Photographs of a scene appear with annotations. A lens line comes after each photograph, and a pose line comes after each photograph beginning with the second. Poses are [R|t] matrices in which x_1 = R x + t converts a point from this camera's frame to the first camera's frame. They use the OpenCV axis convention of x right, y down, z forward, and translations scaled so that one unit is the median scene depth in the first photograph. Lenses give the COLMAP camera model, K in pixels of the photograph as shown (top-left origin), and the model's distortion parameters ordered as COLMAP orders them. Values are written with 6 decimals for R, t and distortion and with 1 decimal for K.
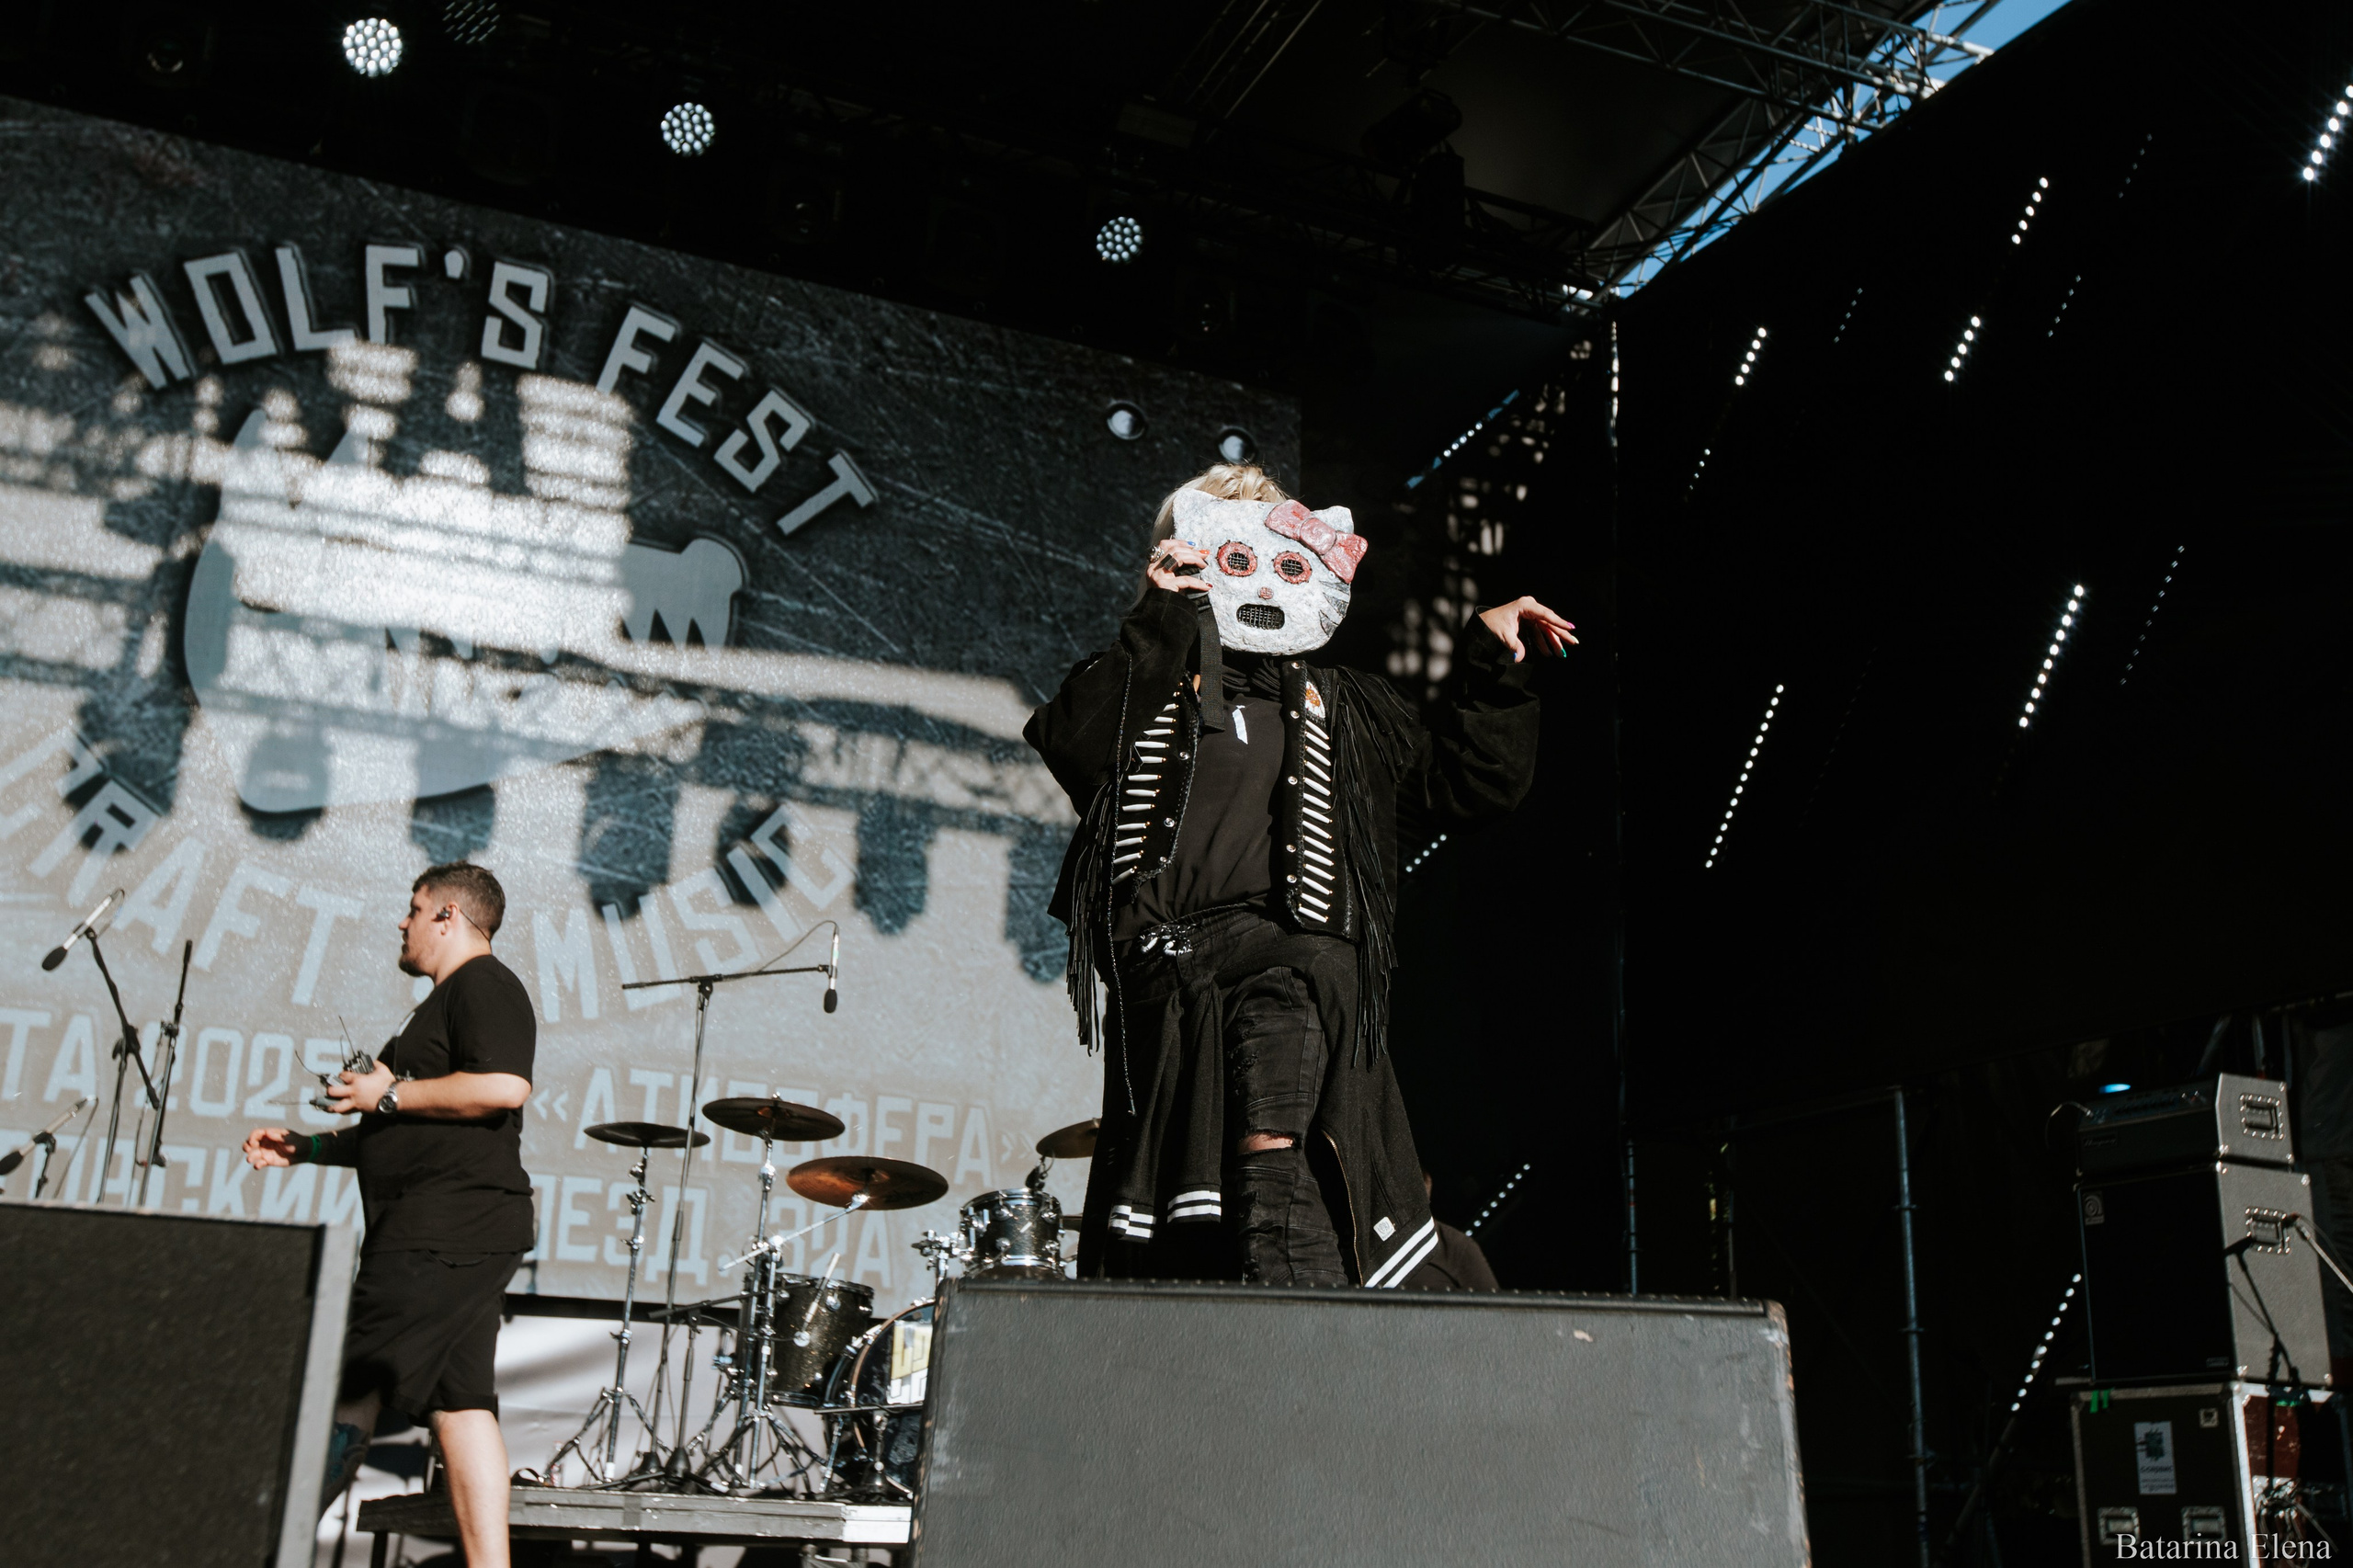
lens RADIAL K [[2758.4, 0, 1262.5], [0, 2758.4, 595.8], [0, 0, 1]] dist [0.000632, 0.017041]
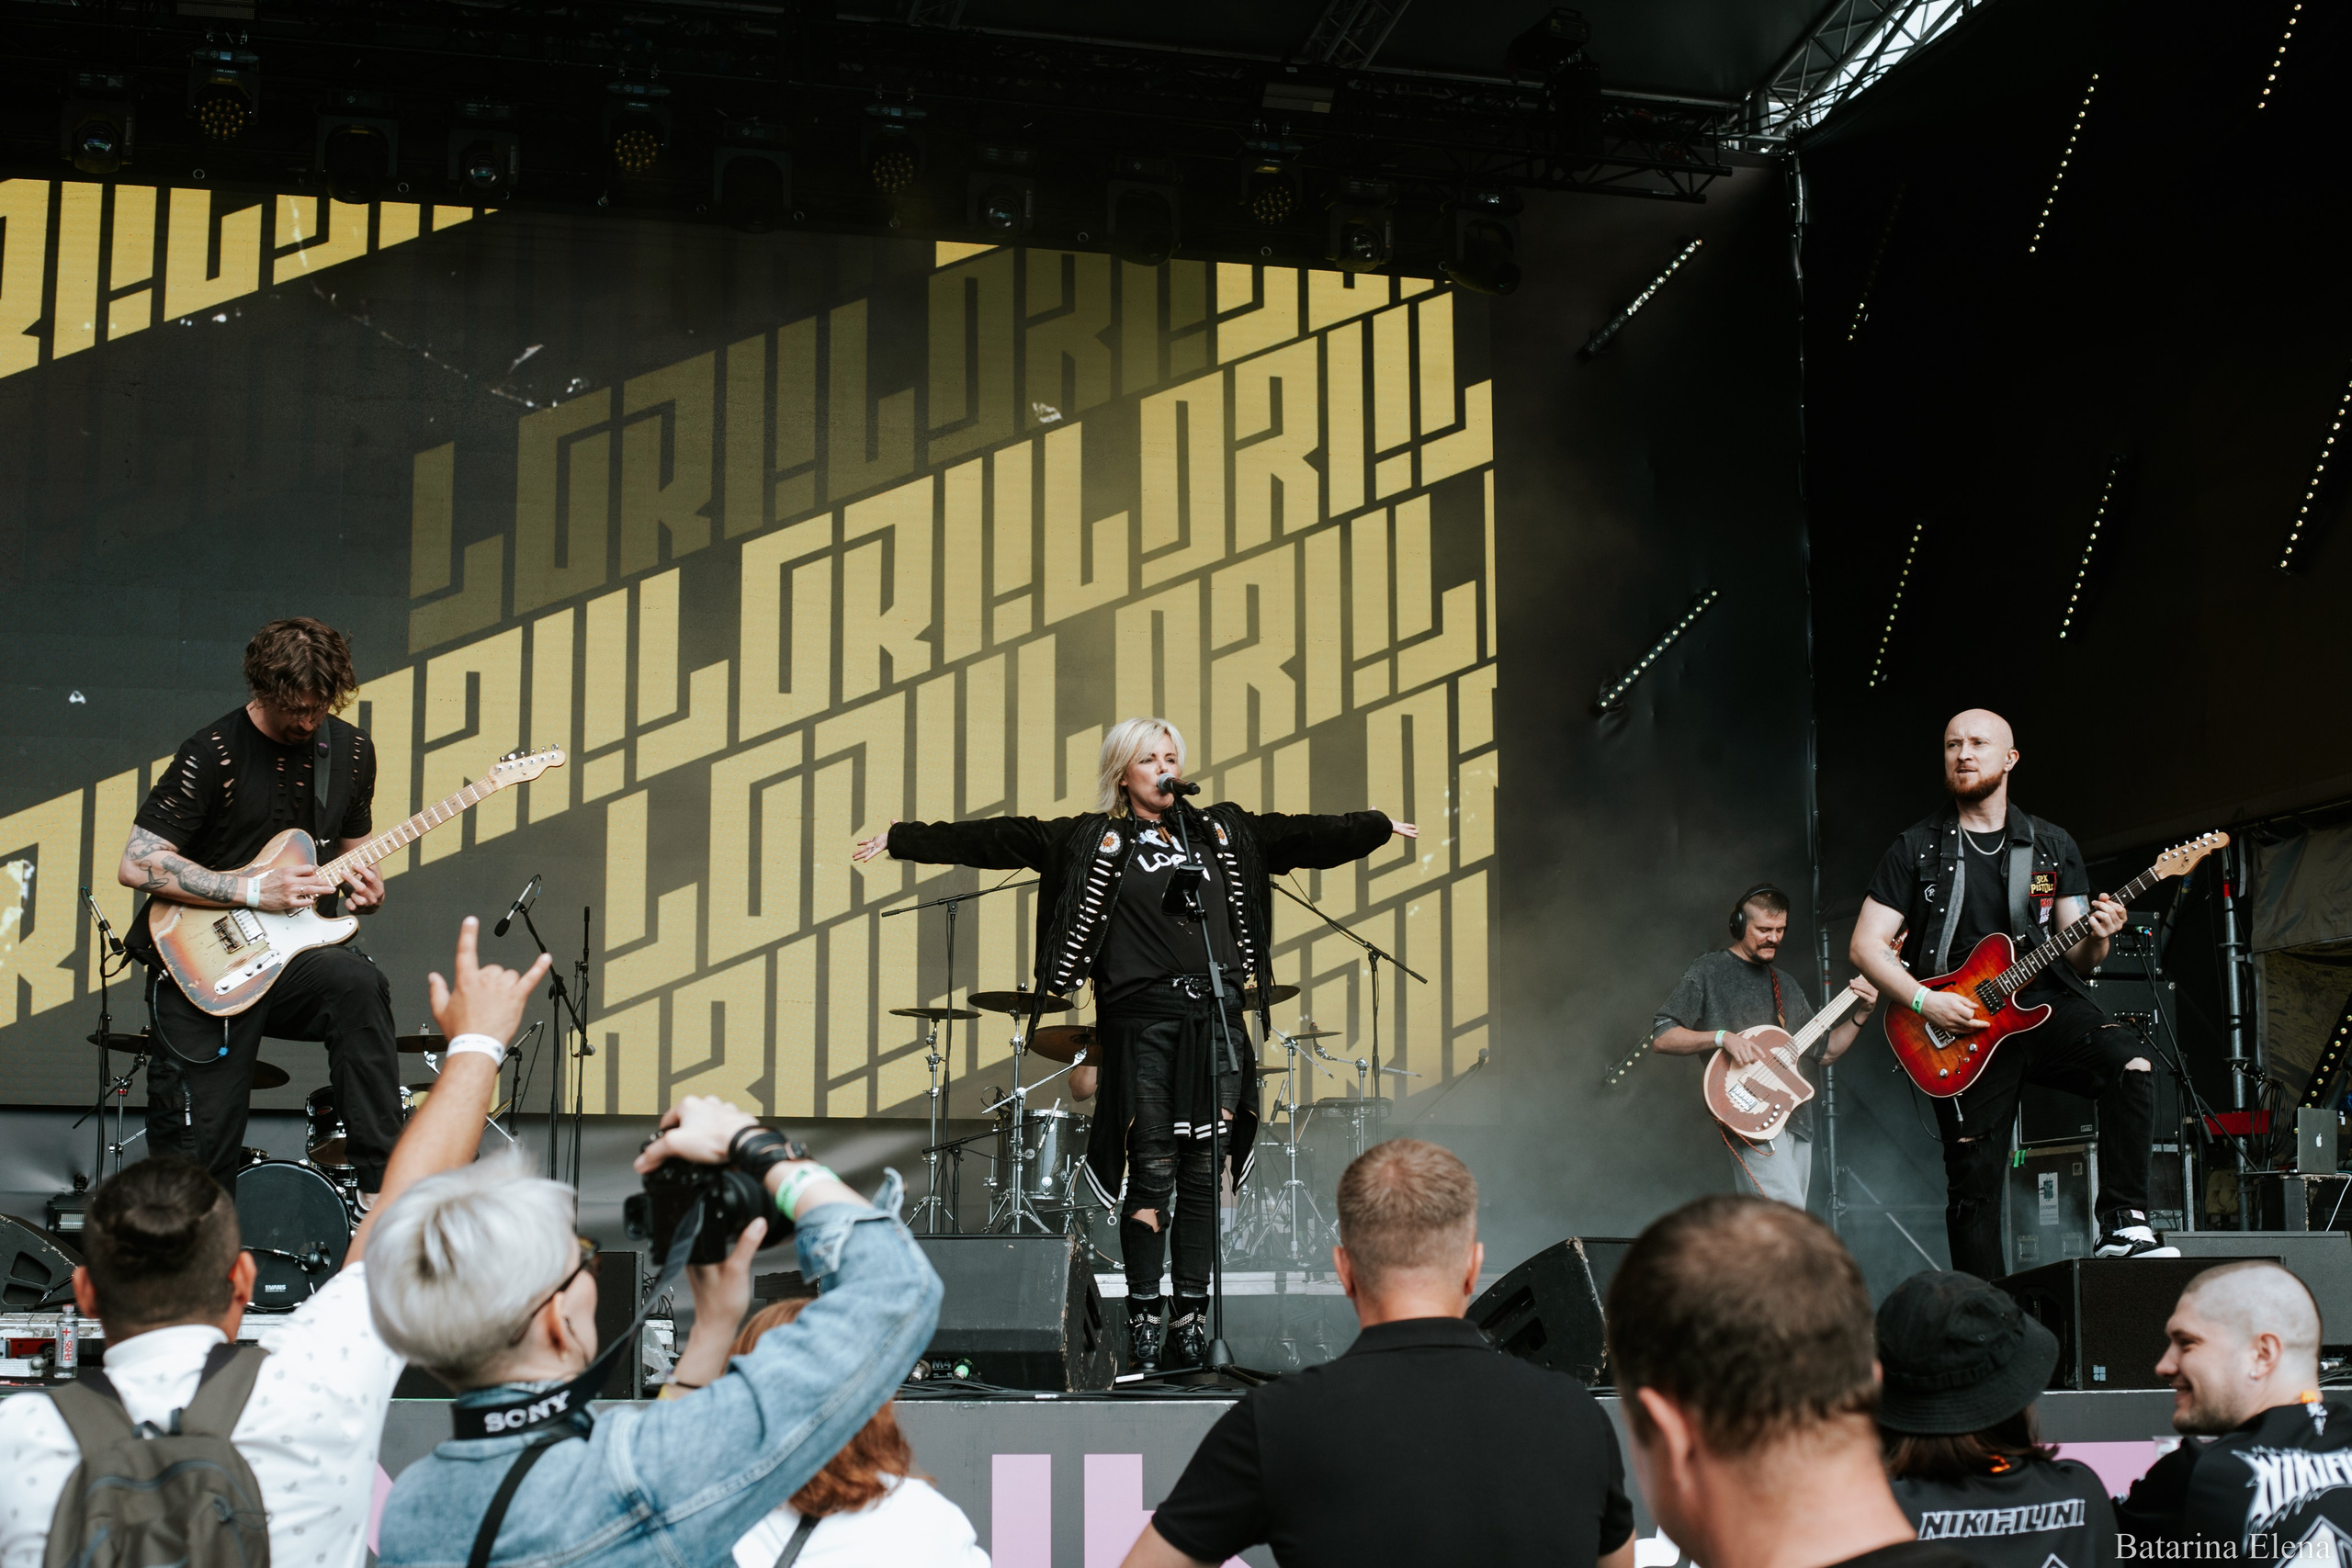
lens RADIAL K [[3981.0, 0, 1312.8], [0, 3981.0, 699.1], [0, 0, 1]] dist [-0.108339, 0.190620]
pose [[0.982268, -0.062180, -0.176869, 0.326639], [0.093803, 0.979824, 0.176481, -0.292591], [0.162327, -0.189943, 0.968283, -0.856630]]
